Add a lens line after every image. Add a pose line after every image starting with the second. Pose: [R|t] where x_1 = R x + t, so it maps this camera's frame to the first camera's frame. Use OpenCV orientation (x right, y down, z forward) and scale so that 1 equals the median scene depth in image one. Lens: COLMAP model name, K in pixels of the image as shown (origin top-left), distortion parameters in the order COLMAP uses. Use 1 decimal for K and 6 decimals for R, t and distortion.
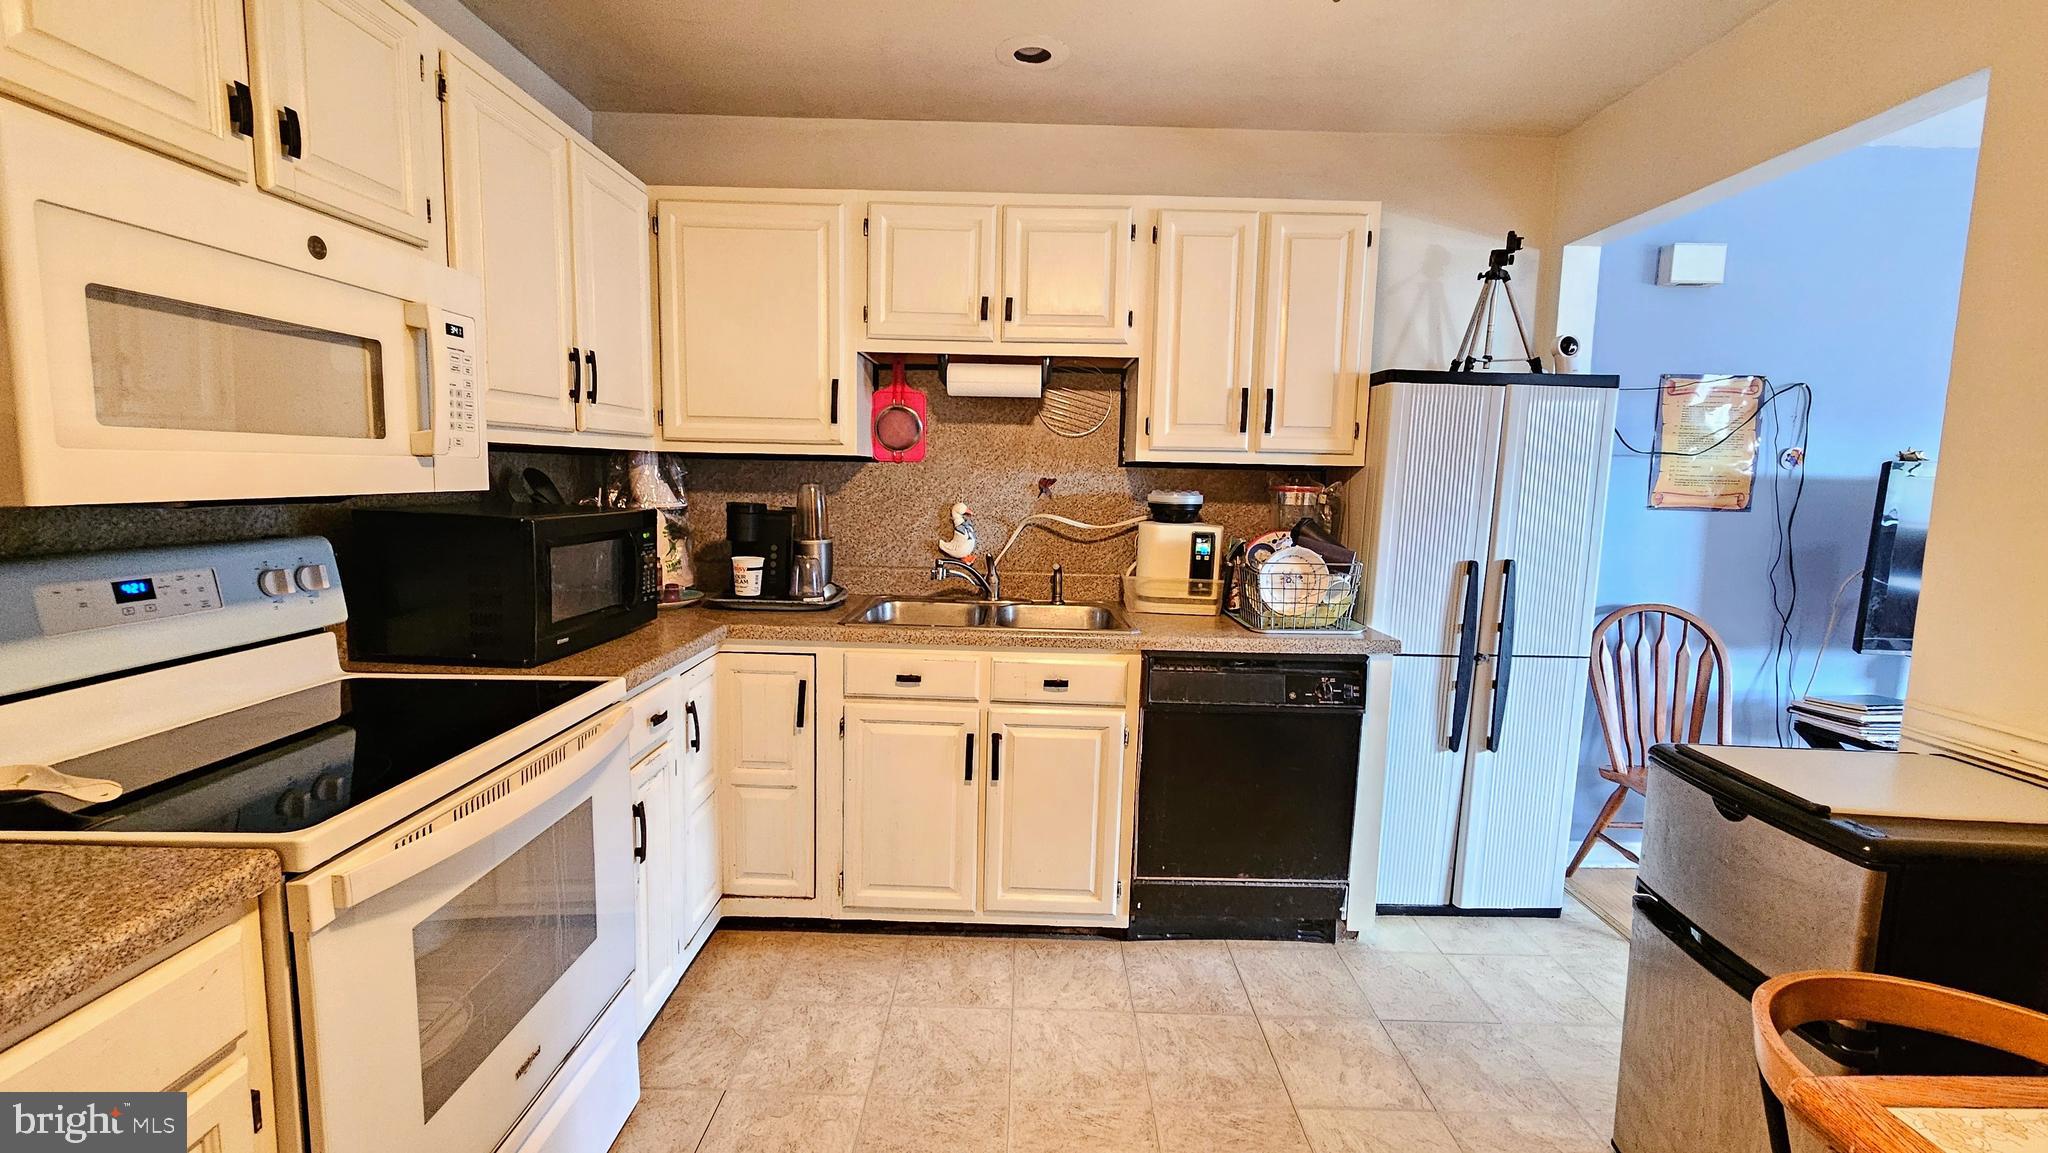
lens RADIAL K [[840.4, 0, 1021.6], [0, 840.4, 570.5], [0, 0, 1]] dist [0.002133, -0.000846]
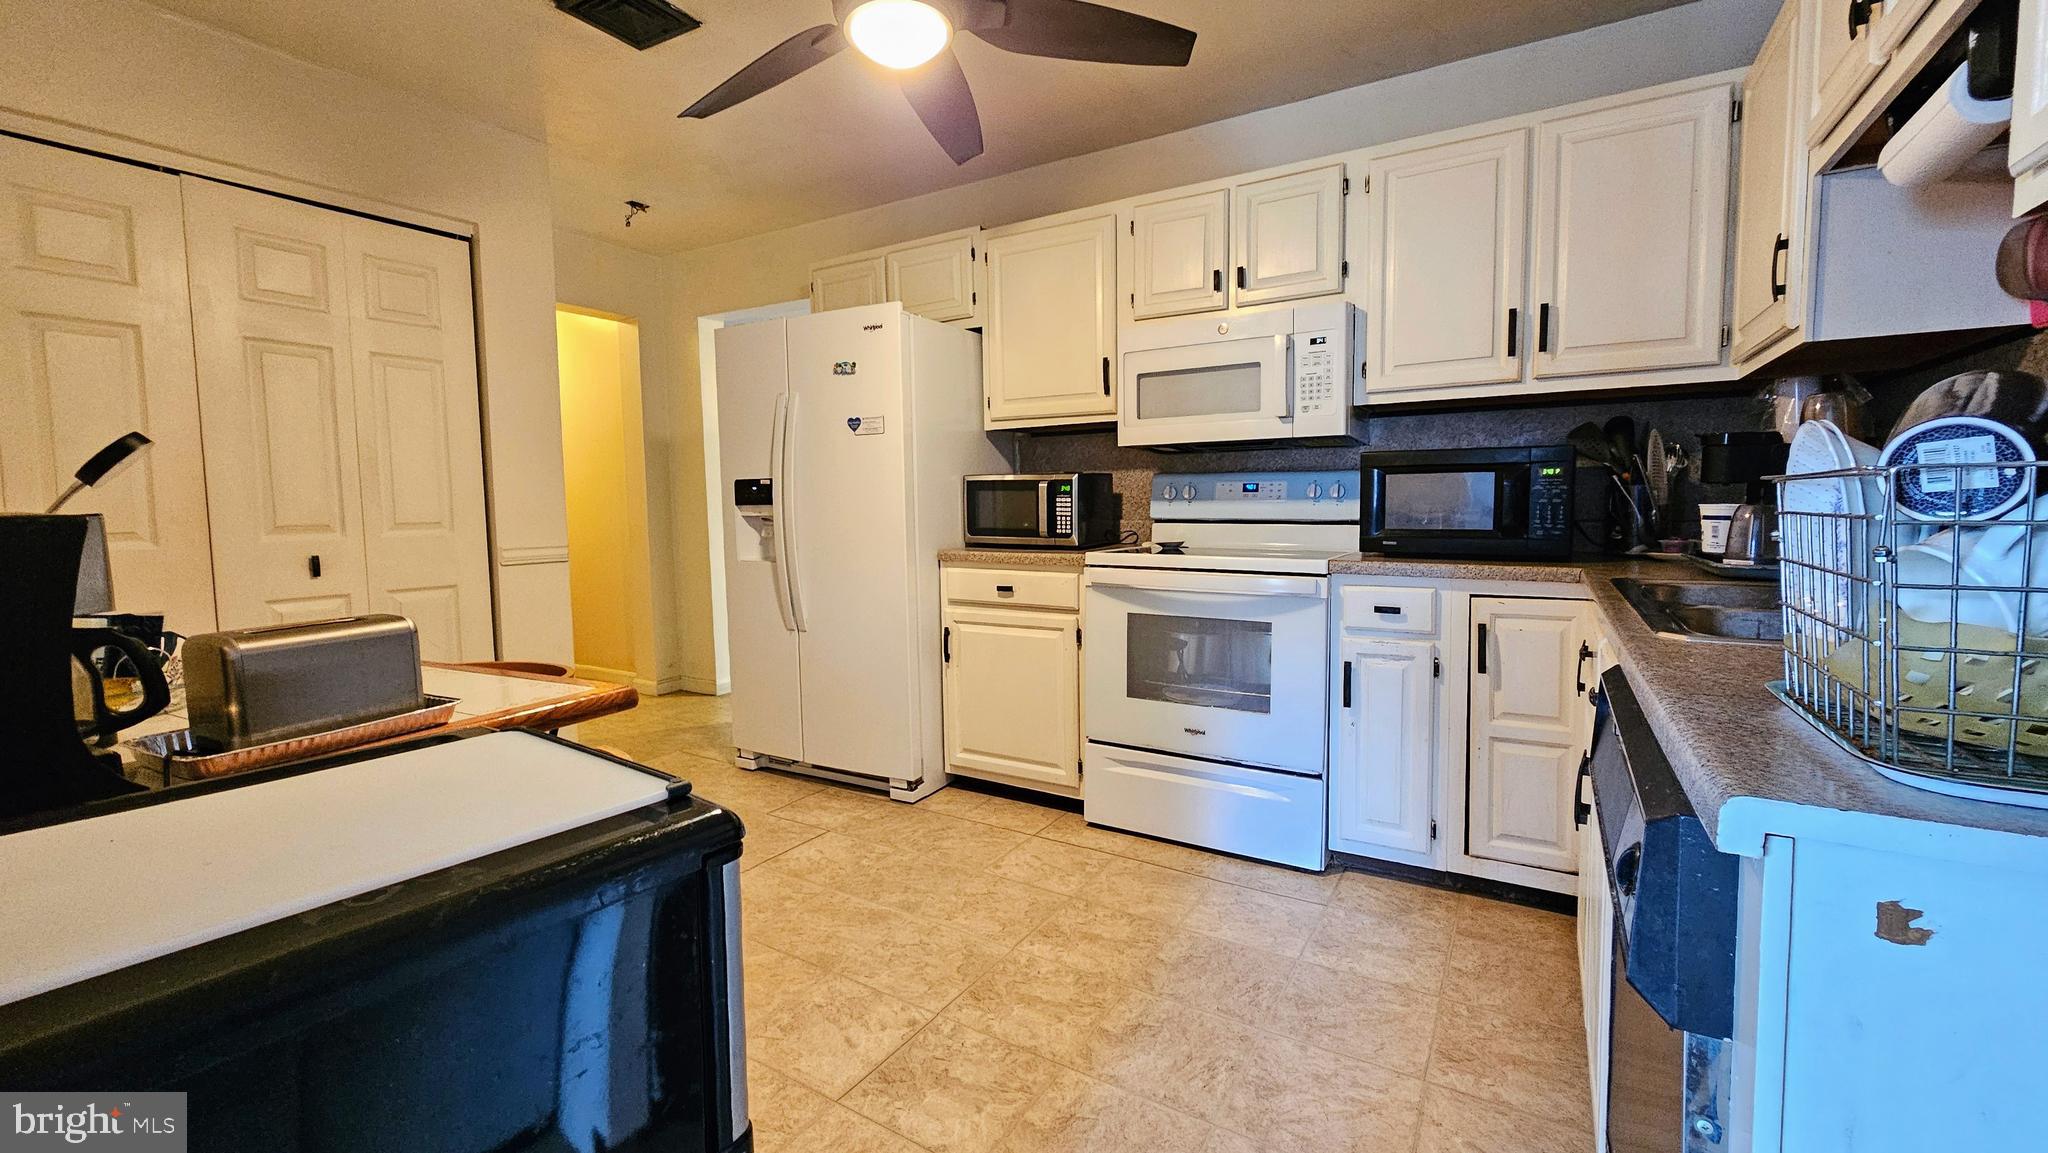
lens RADIAL K [[840.4, 0, 1024.9], [0, 840.4, 565.8], [0, 0, 1]] dist [0.002133, -0.000846]
pose [[-0.513786, 0.046486, -0.856658, 1.035889], [-0.100029, 0.988474, 0.113633, 0.028203], [0.852067, 0.144074, -0.503215, 1.323501]]
